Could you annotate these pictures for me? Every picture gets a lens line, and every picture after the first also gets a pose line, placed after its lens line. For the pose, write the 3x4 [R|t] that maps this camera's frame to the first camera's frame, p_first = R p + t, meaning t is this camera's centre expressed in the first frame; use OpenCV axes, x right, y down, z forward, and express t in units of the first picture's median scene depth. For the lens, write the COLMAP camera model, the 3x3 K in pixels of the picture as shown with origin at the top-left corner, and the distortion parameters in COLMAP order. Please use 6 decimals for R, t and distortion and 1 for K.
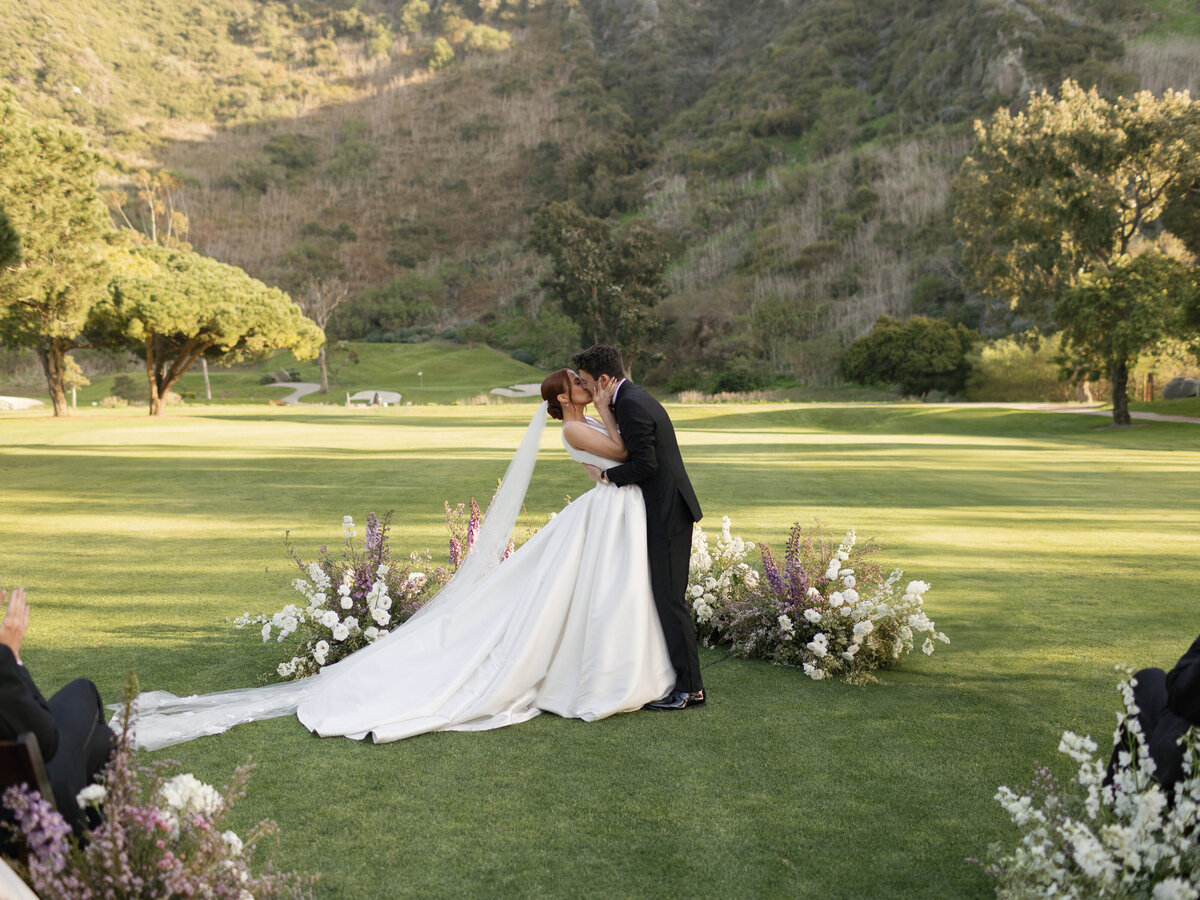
lens RADIAL K [[1274.6, 0, 595.3], [0, 1274.6, 435.6], [0, 0, 1]] dist [0.011907, -0.003923]
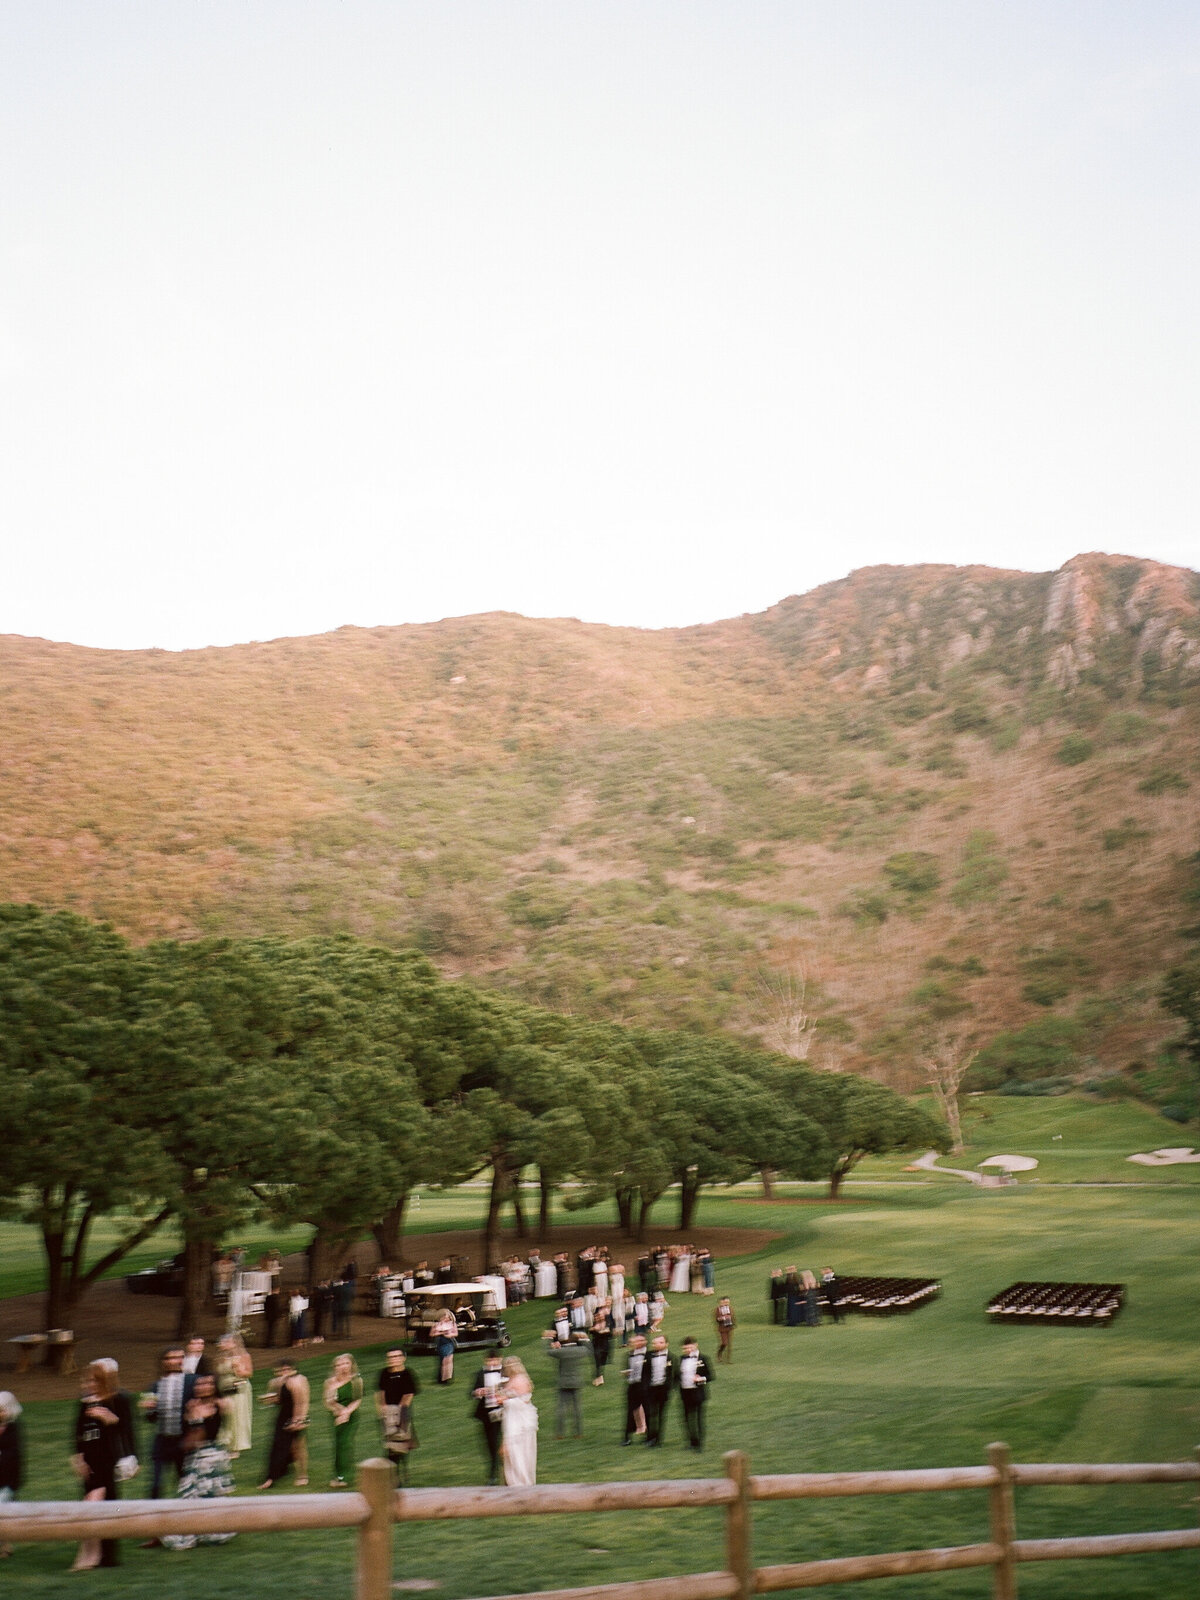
lens RADIAL K [[1670.5, 0, 600.0], [0, 1670.5, 800.0], [0, 0, 1]] dist [0.012097, 0.007762]
pose [[0.915865, -0.072934, -0.394806, 0.051139], [-0.016734, 0.975573, -0.219039, -0.009920], [0.401137, 0.207217, 0.892273, -0.259156]]
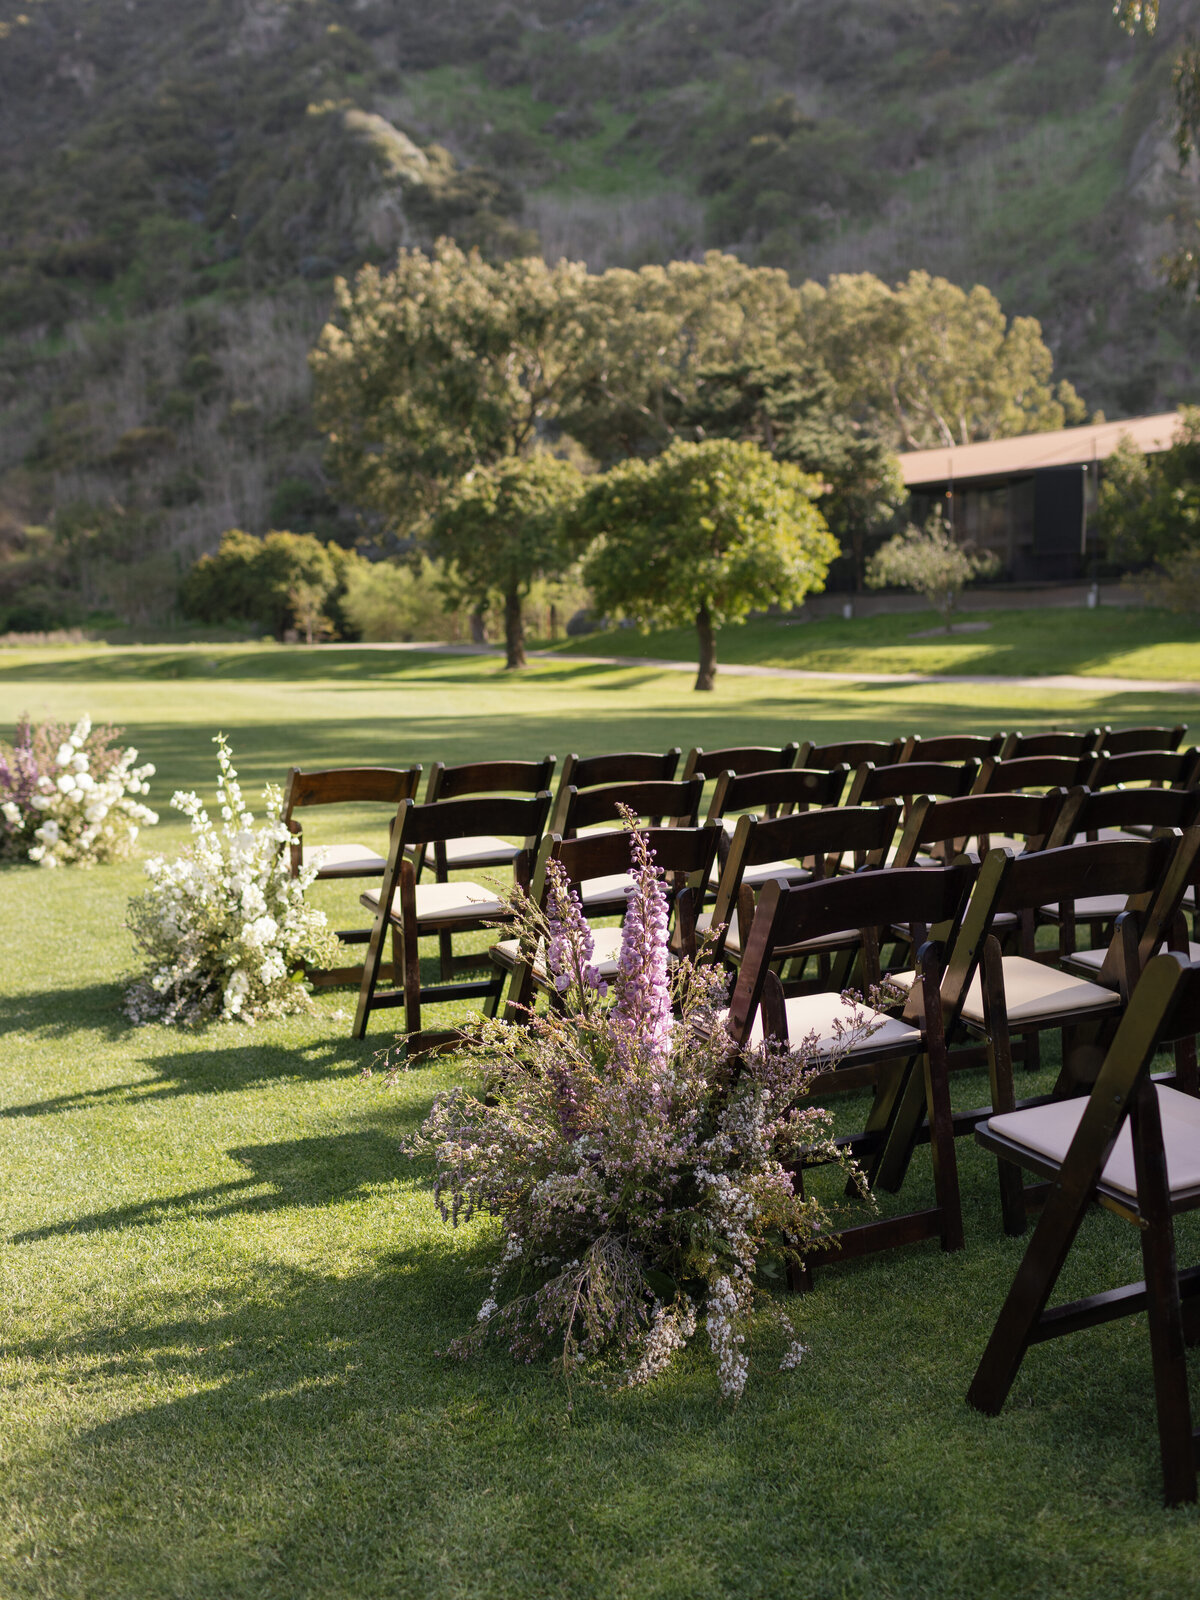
lens RADIAL K [[1707.5, 0, 613.5], [0, 1707.5, 775.4], [0, 0, 1]] dist [0.015933, -0.012157]
pose [[0.907373, -0.043087, 0.418112, 0.000833], [0.023592, 0.998385, 0.051687, 0.002088], [-0.419664, -0.037035, 0.906924, -0.010267]]
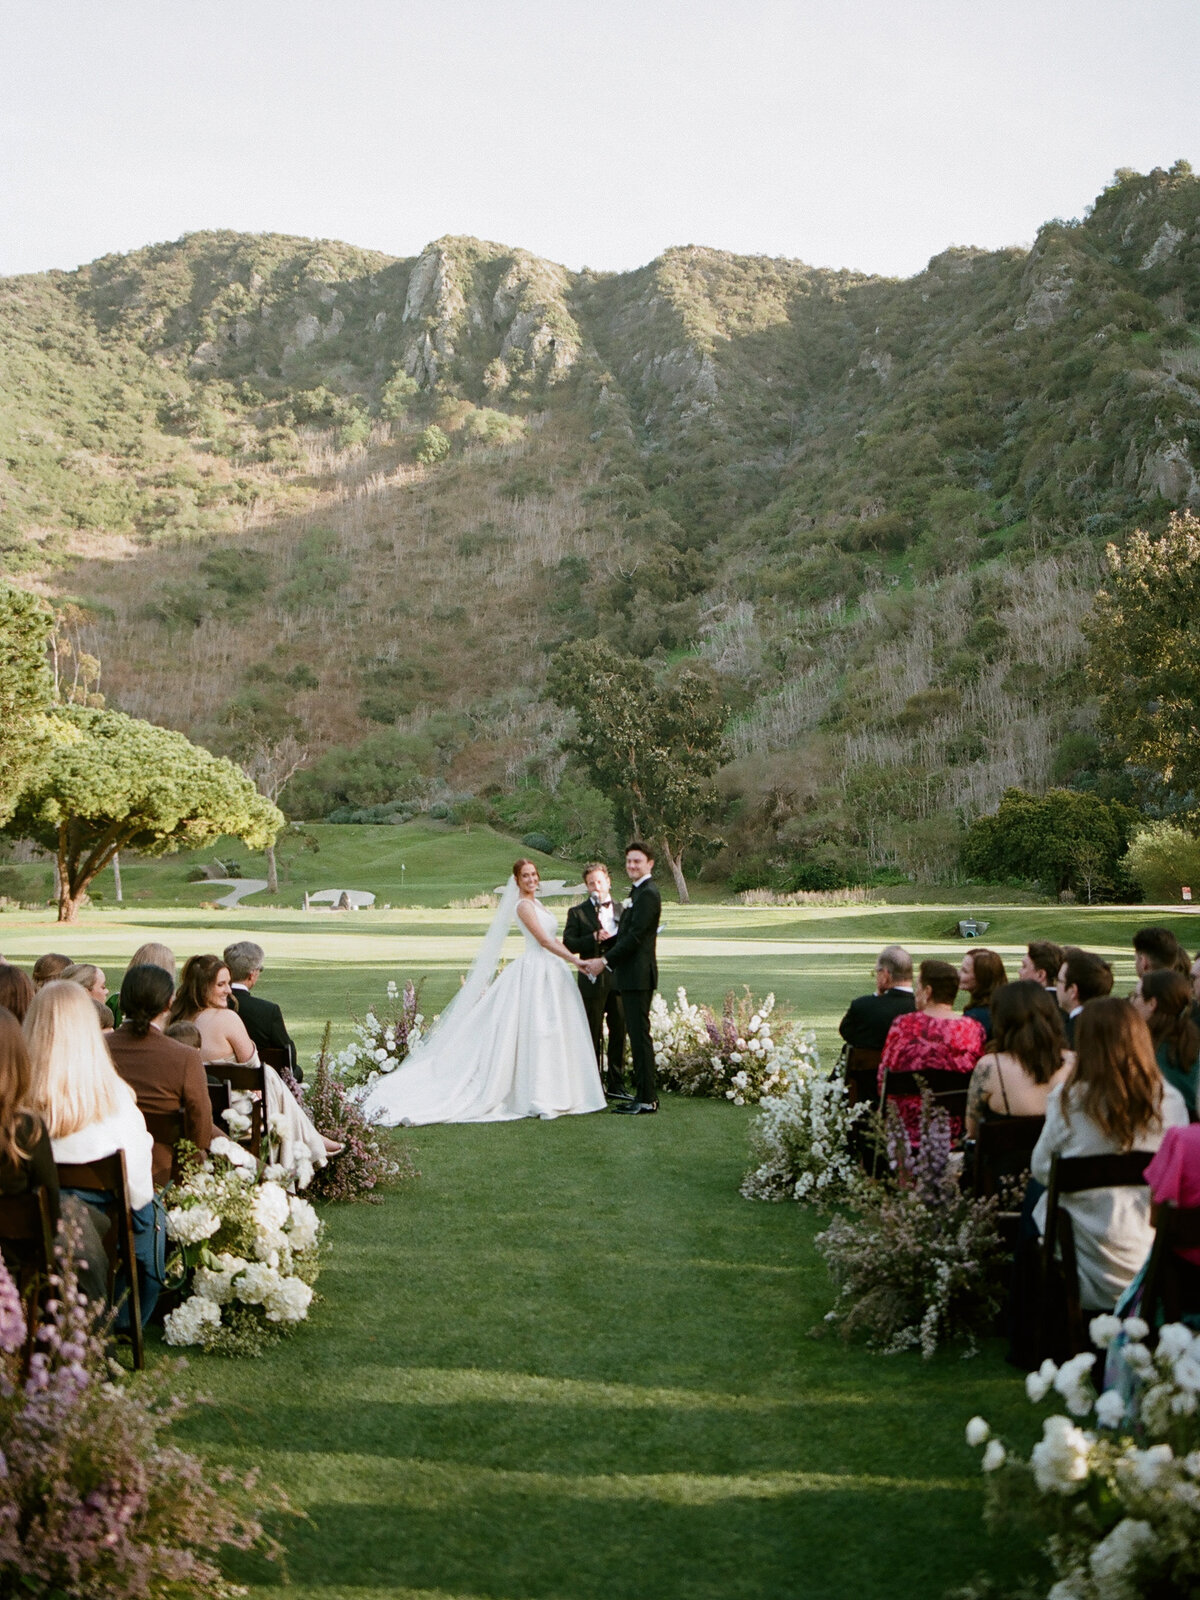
lens RADIAL K [[1758.0, 0, 595.1], [0, 1758.0, 663.4], [0, 0, 1]] dist [0.006569, -0.009967]
pose [[0.999699, -0.003762, -0.024262, 0.002169], [-0.000211, 0.986835, -0.161732, 0.001003], [0.024551, 0.161688, 0.986536, -0.028293]]
